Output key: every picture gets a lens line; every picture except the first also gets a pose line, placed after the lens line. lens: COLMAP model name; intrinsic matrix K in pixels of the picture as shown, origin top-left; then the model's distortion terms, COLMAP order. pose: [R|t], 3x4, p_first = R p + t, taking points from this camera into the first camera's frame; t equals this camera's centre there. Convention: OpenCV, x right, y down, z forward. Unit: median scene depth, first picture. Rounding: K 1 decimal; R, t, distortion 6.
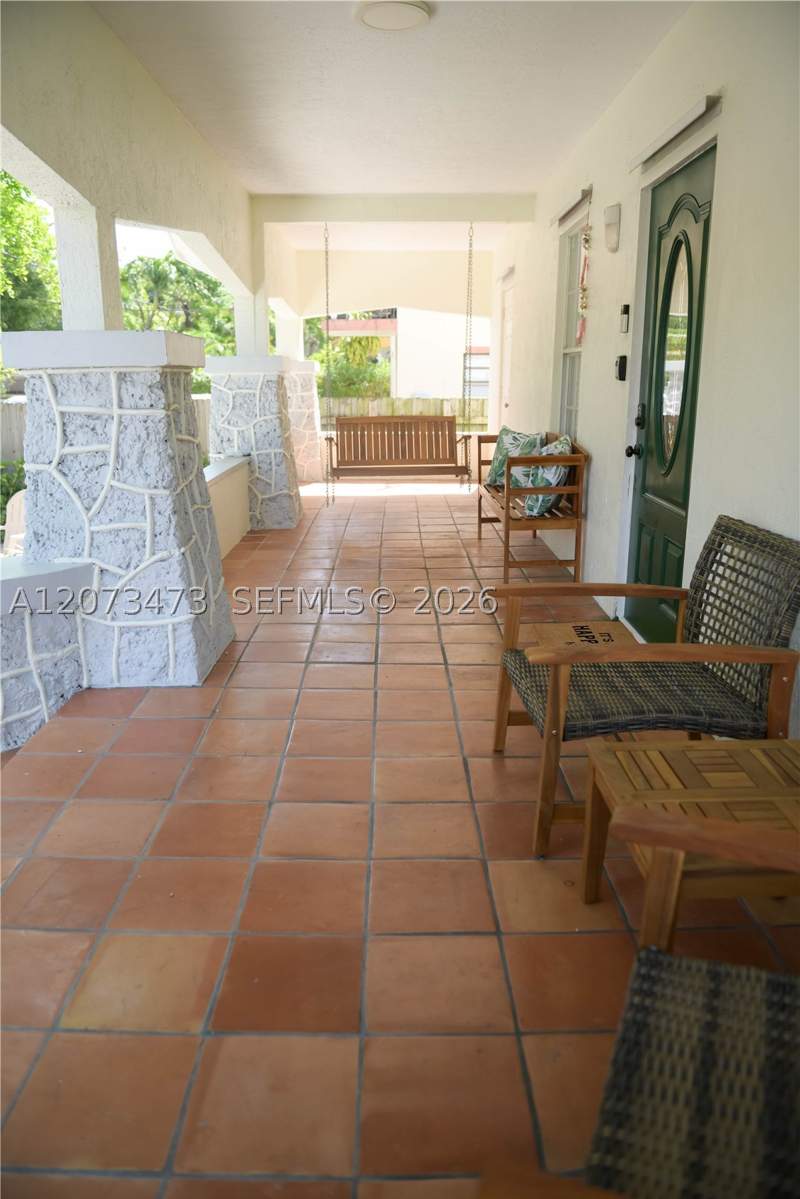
lens RADIAL K [[825.3, 0, 398.3], [0, 825.3, 600.5], [0, 0, 1]] dist [-0.049847, -0.003474]
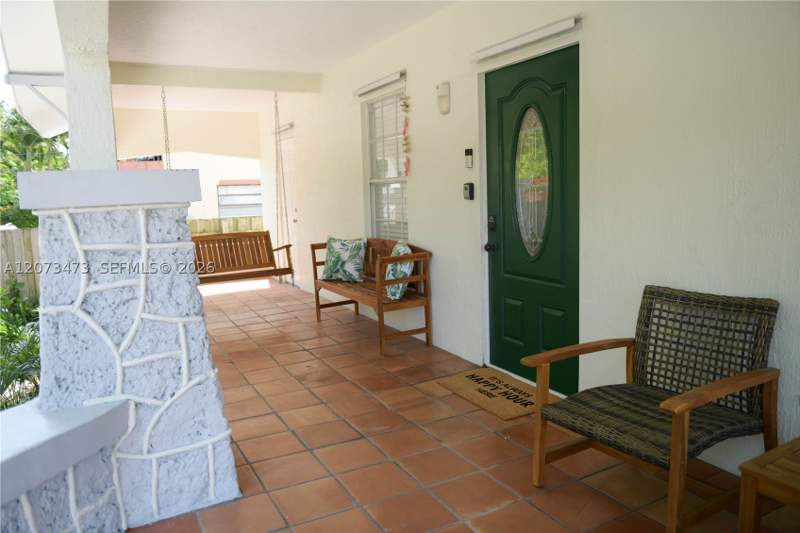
lens RADIAL K [[574.4, 0, 399.8], [0, 574.4, 262.5], [0, 0, 1]] dist [-0.043025, -0.001847]
pose [[0.883175, -0.085764, 0.461136, -0.375914], [0.155451, 0.981097, -0.115252, -0.075585], [-0.442534, 0.173472, 0.879813, 0.222882]]
